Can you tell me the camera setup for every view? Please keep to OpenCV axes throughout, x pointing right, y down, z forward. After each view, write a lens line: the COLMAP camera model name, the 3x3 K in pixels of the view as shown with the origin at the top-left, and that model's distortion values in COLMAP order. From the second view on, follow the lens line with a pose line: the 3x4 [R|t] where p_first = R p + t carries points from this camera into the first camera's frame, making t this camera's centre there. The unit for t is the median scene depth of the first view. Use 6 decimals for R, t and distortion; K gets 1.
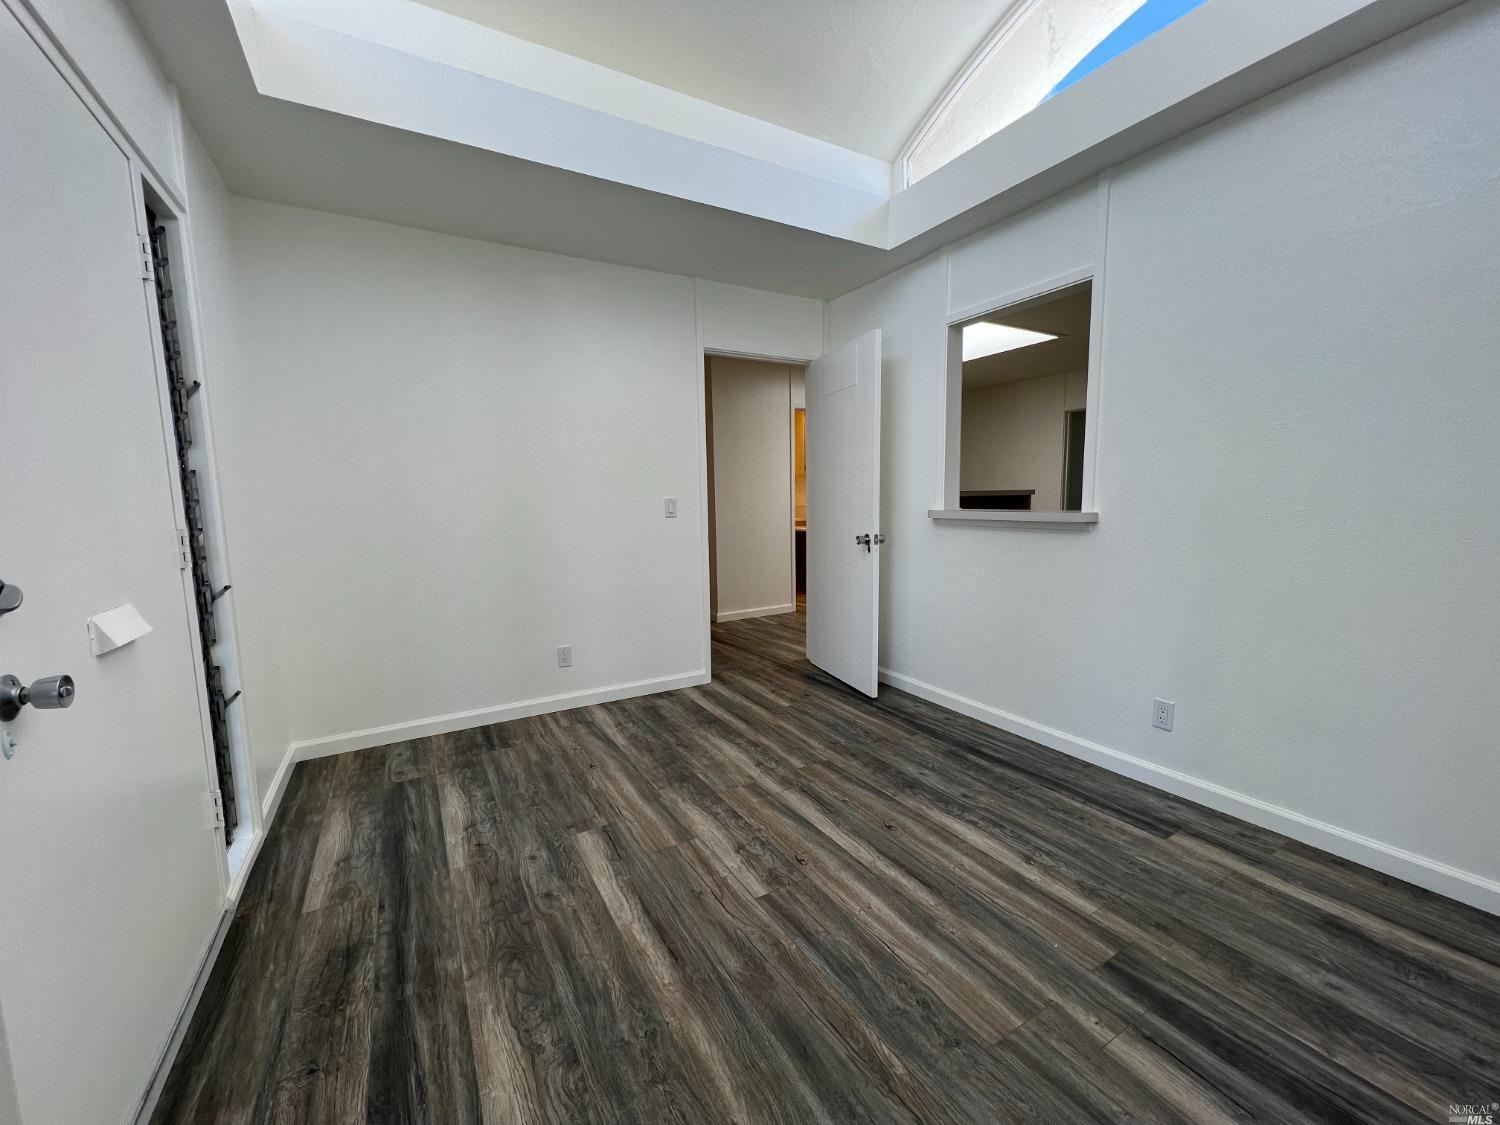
lens RADIAL K [[607.4, 0, 752.5], [0, 607.4, 569.2], [0, 0, 1]] dist [0.000113, 0.000123]
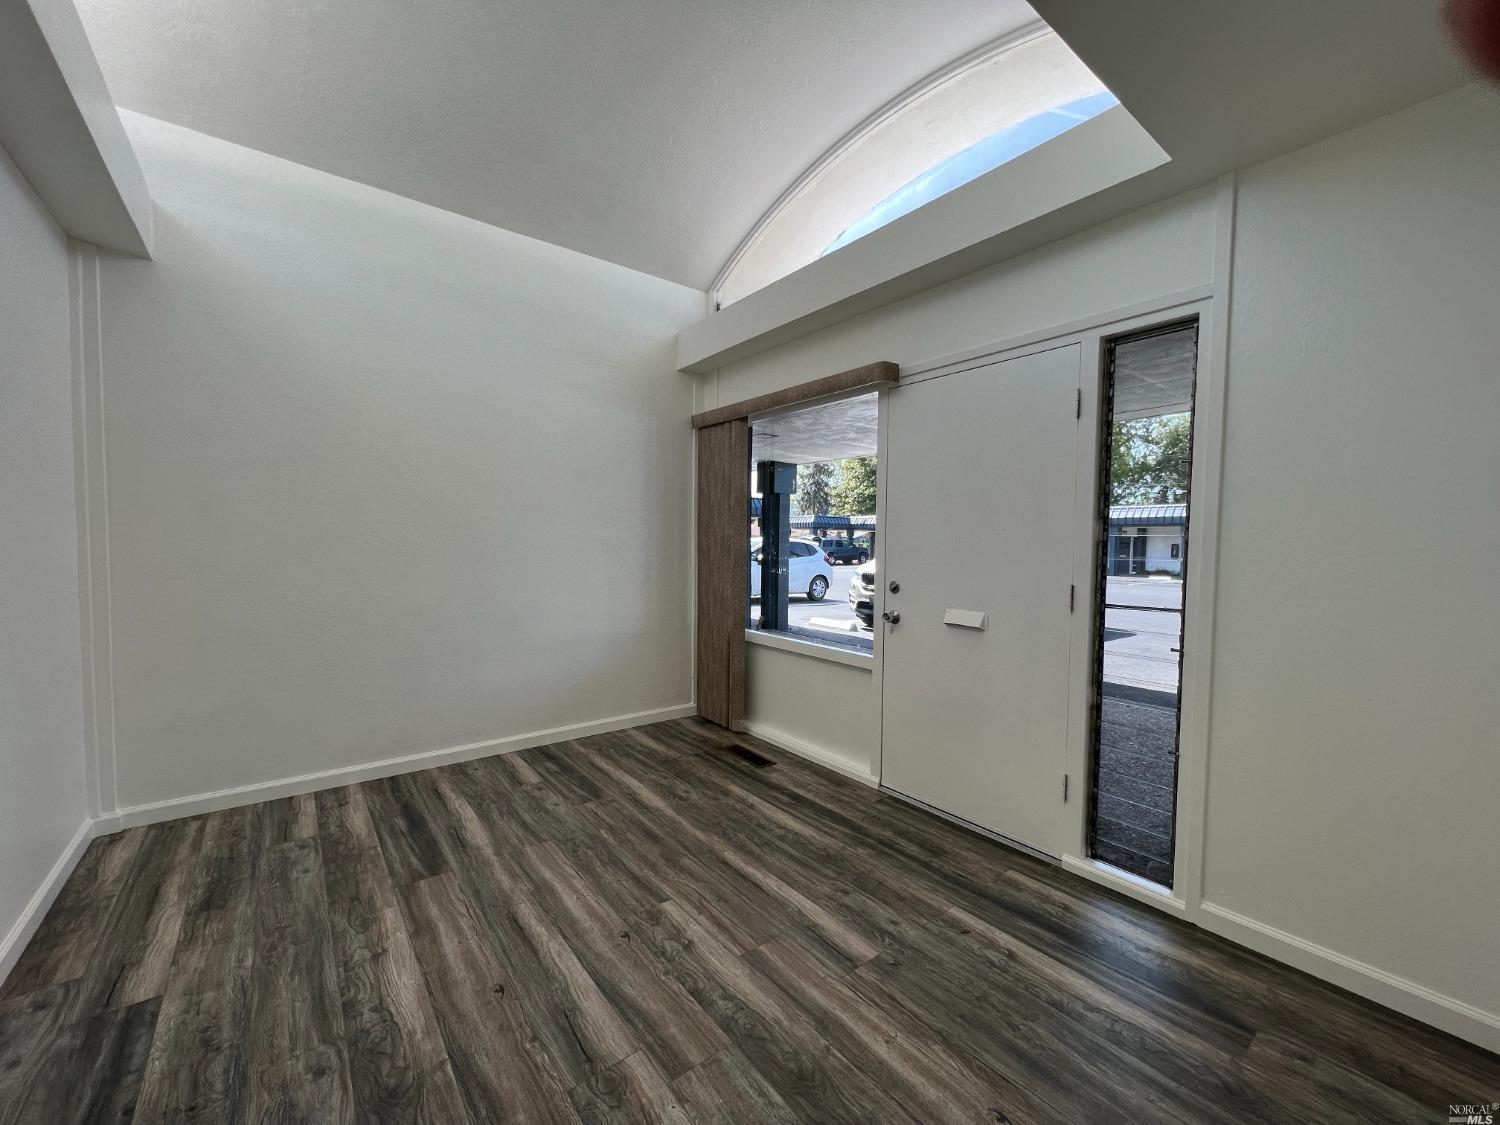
lens RADIAL K [[607.4, 0, 752.5], [0, 607.4, 569.2], [0, 0, 1]] dist [0.000113, 0.000123]
pose [[-0.990785, 0.010178, -0.135059, 0.002039], [-0.012311, 0.986277, 0.164636, -0.281467], [0.134881, 0.164782, -0.977064, 1.961377]]
